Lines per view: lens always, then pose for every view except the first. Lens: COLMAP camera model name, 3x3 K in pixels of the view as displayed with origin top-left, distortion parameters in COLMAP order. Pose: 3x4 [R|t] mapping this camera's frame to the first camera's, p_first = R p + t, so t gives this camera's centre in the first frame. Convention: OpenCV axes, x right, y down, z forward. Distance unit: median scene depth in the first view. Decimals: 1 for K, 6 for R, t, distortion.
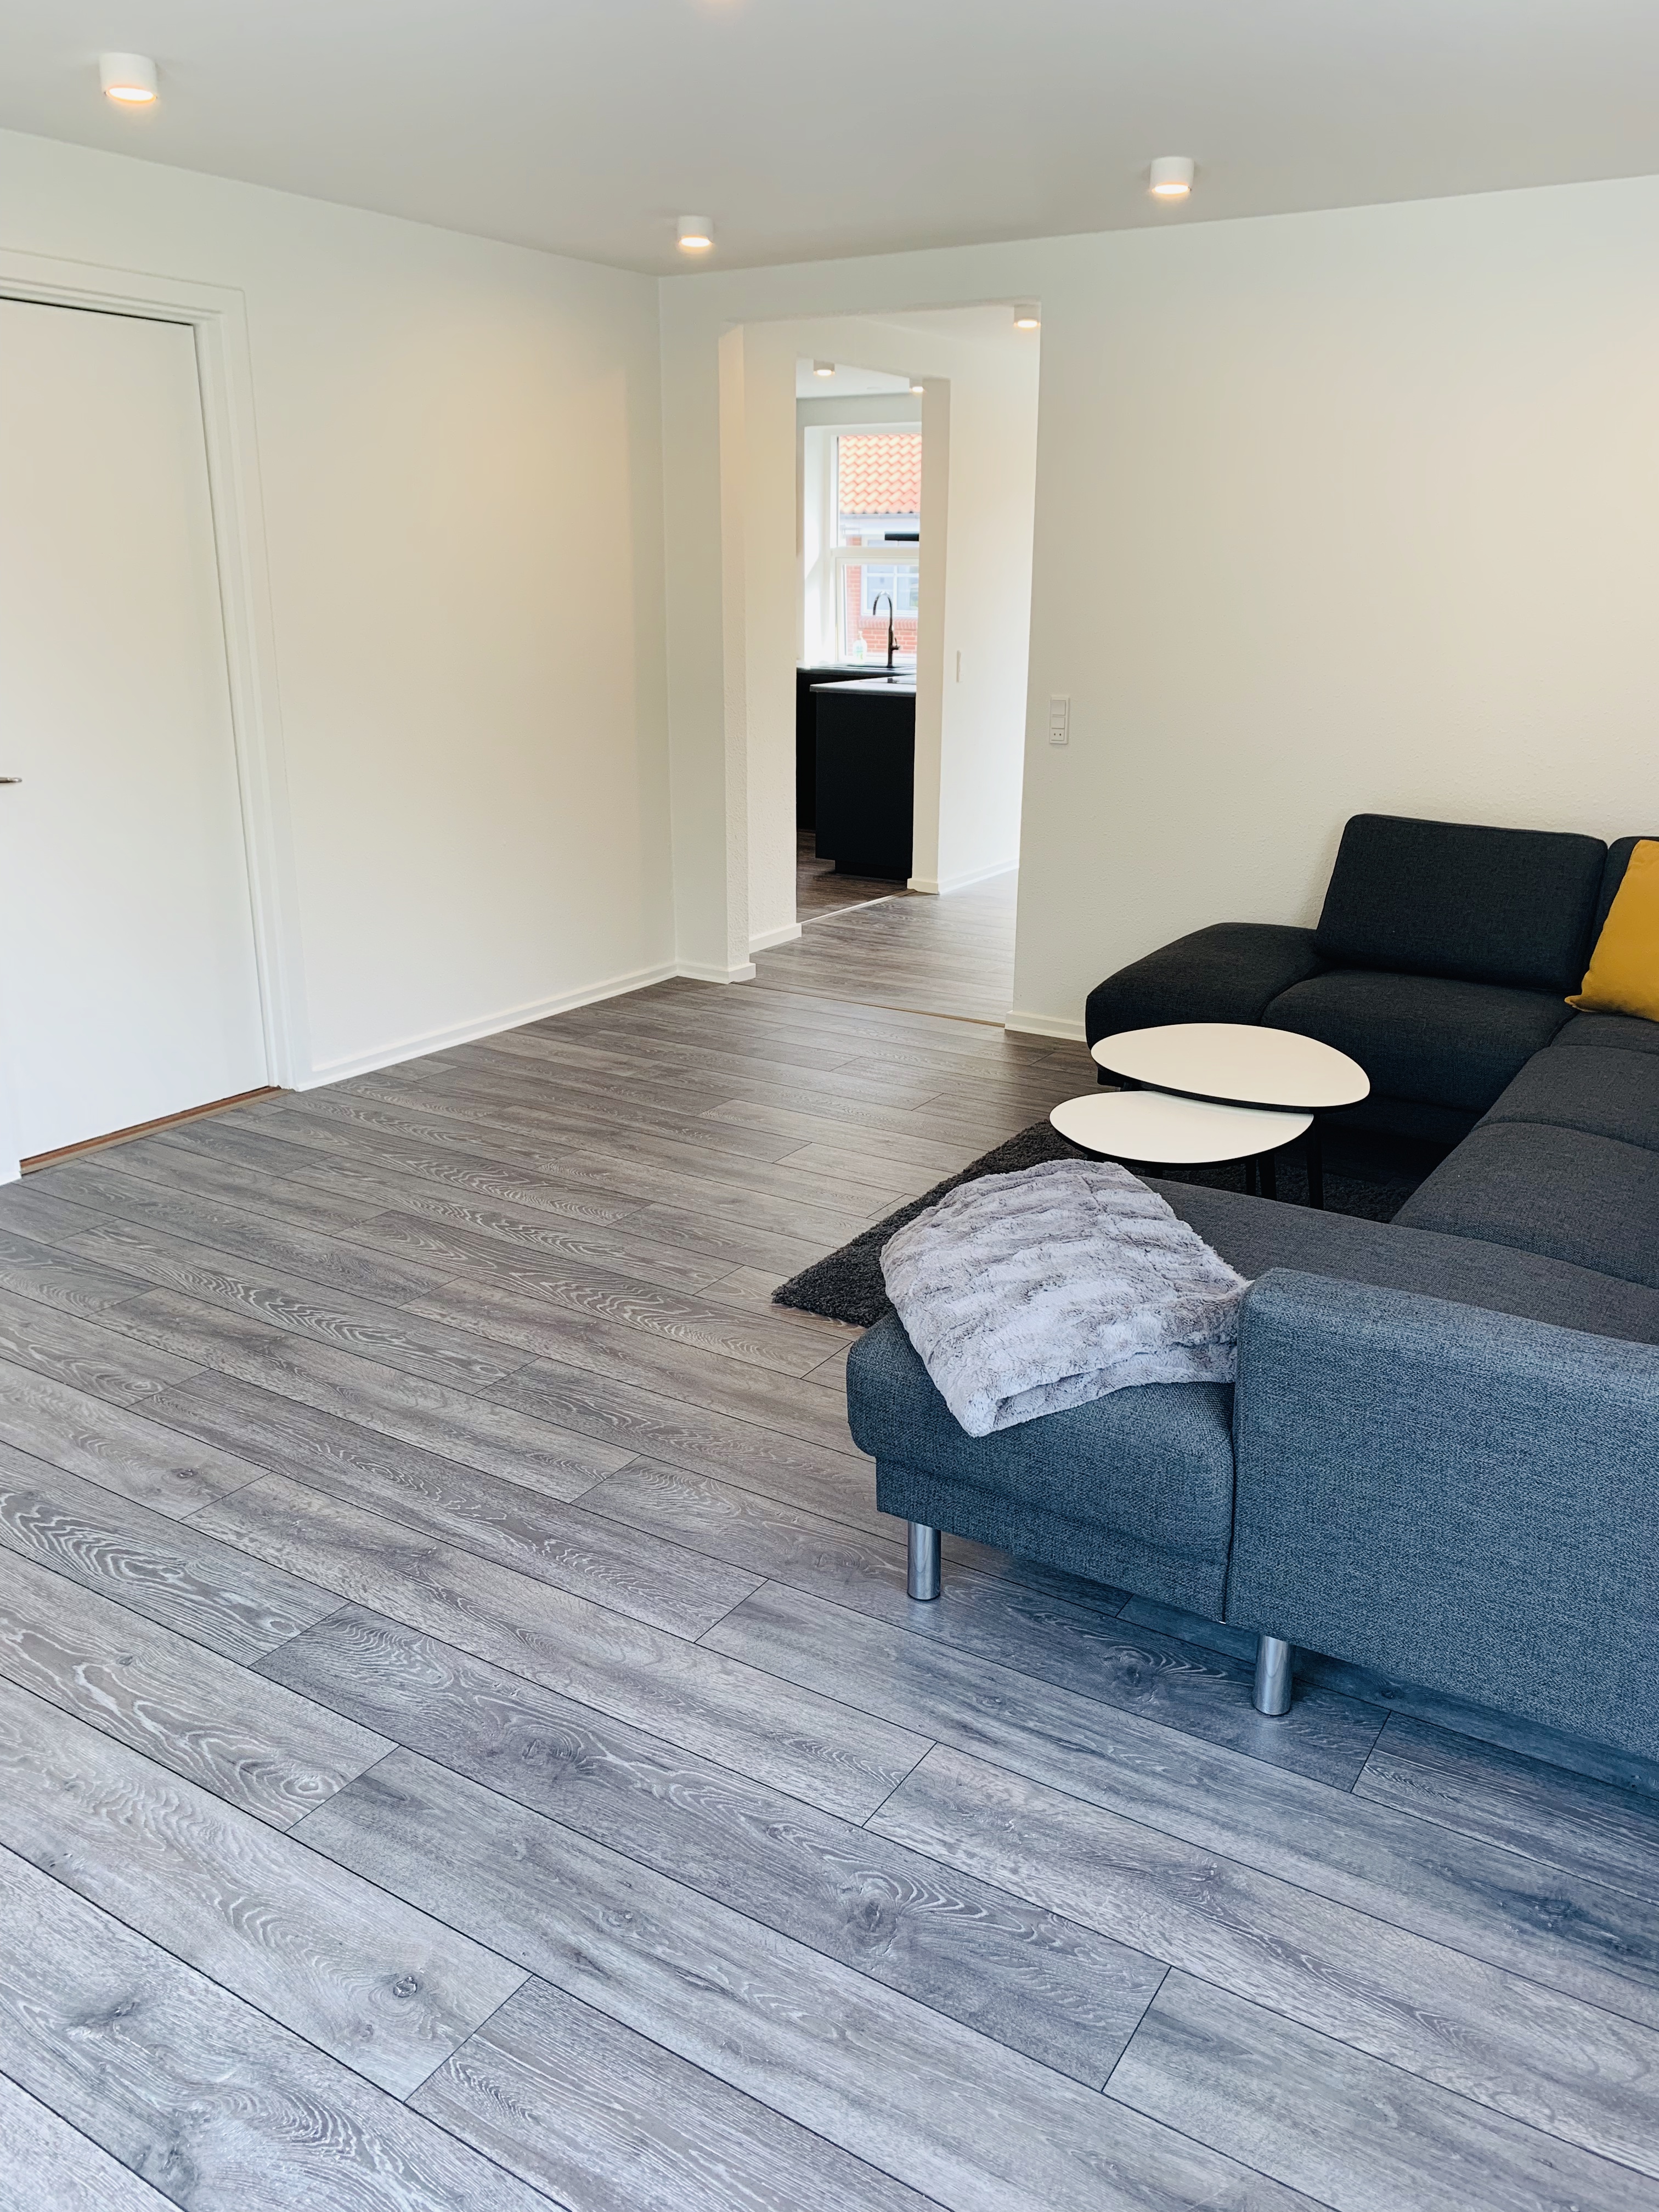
lens RADIAL K [[1703.9, 0, 836.8], [0, 1703.9, 1086.5], [0, 0, 1]] dist [0.014120, -0.003076]
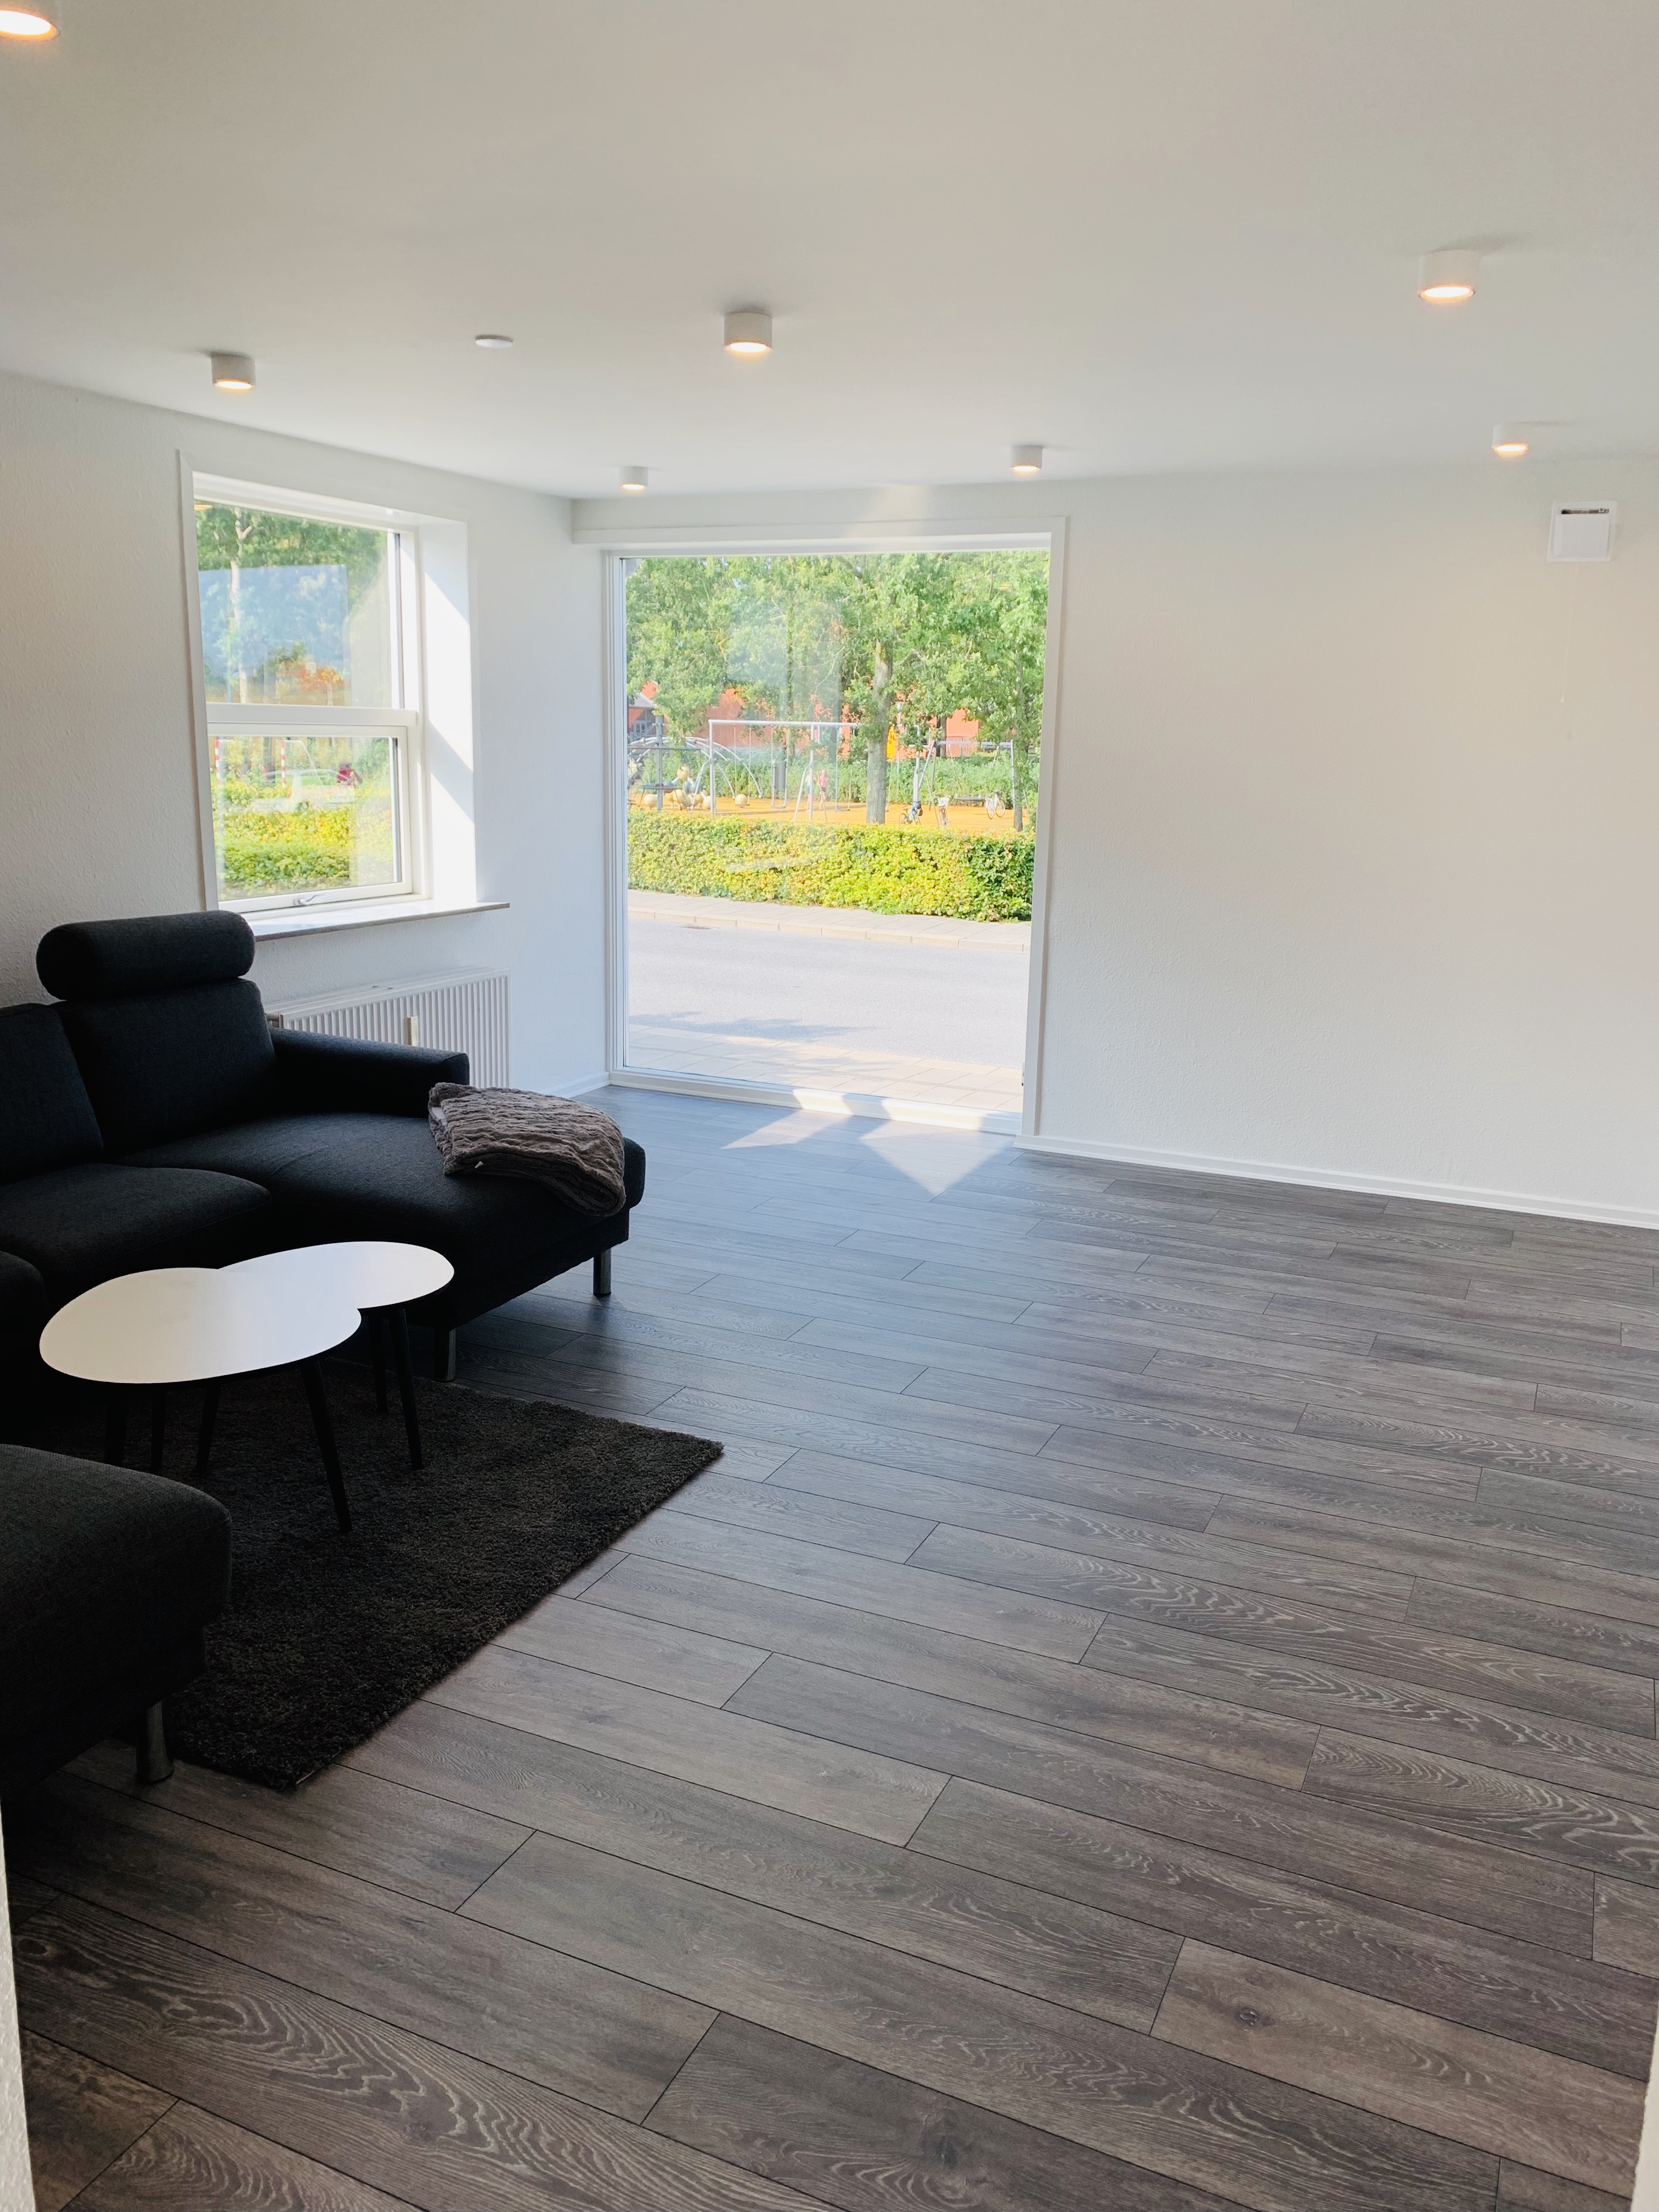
lens RADIAL K [[1703.9, 0, 836.8], [0, 1703.9, 1086.5], [0, 0, 1]] dist [0.014120, -0.003076]
pose [[-0.989796, -0.002148, -0.142476, 0.034835], [-0.071781, 0.871268, 0.485530, -0.495657], [0.123092, 0.490803, -0.862532, 1.546556]]
